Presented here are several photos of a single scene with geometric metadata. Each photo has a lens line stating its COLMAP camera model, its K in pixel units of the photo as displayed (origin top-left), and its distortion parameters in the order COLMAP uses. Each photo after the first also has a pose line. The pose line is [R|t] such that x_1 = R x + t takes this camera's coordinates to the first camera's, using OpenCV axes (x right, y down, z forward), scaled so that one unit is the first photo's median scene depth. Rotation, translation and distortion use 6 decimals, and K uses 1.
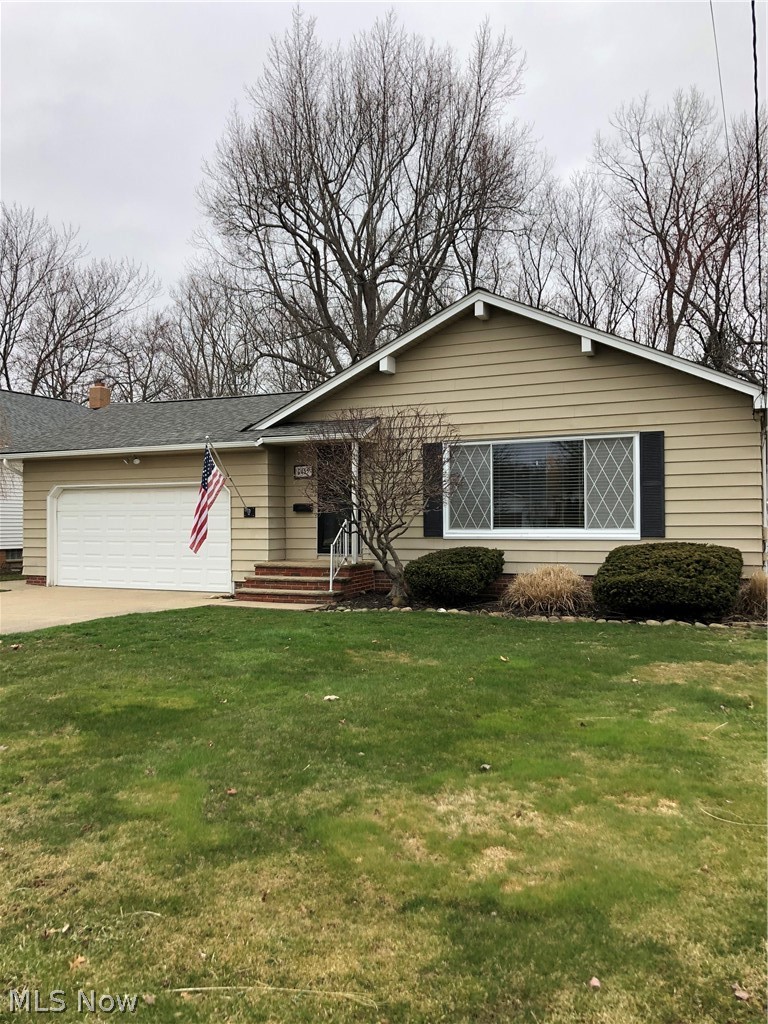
lens RADIAL K [[838.9, 0, 384.0], [0, 838.9, 512.0], [0, 0, 1]] dist [0.004660, 0.000220]
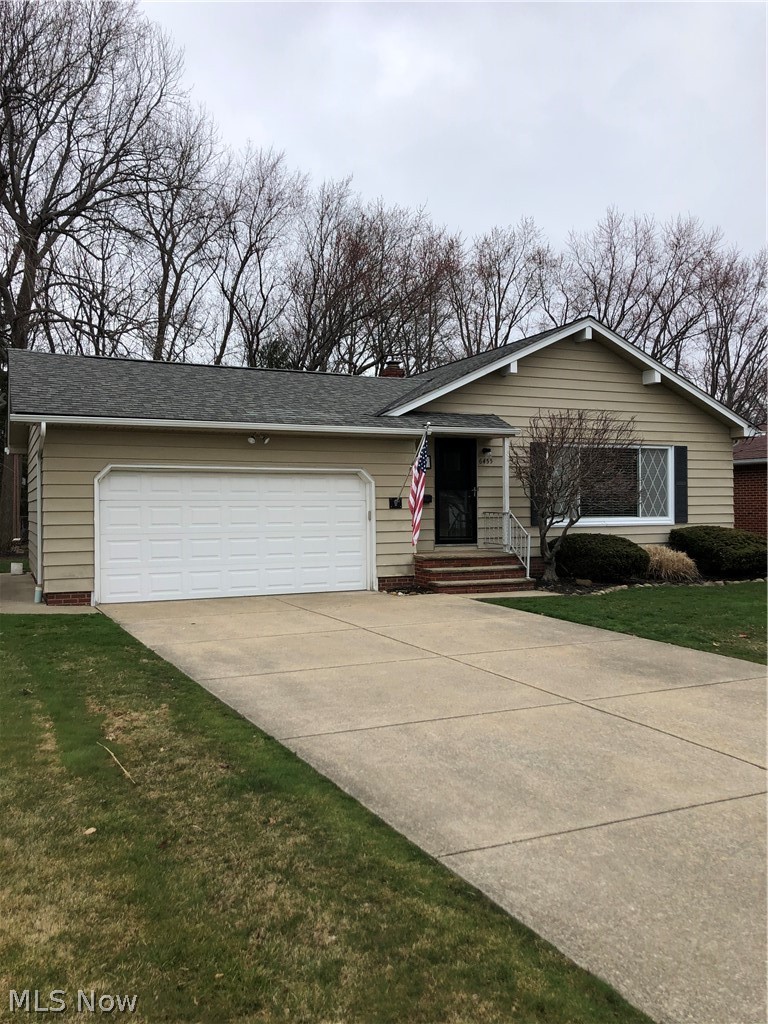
lens RADIAL K [[838.9, 0, 384.0], [0, 838.9, 512.0], [0, 0, 1]] dist [0.004660, 0.000220]
pose [[0.658200, -0.003202, 0.752836, -1.007243], [-0.003056, 0.999971, 0.006924, 0.004252], [-0.752837, -0.006858, 0.658171, 0.447008]]
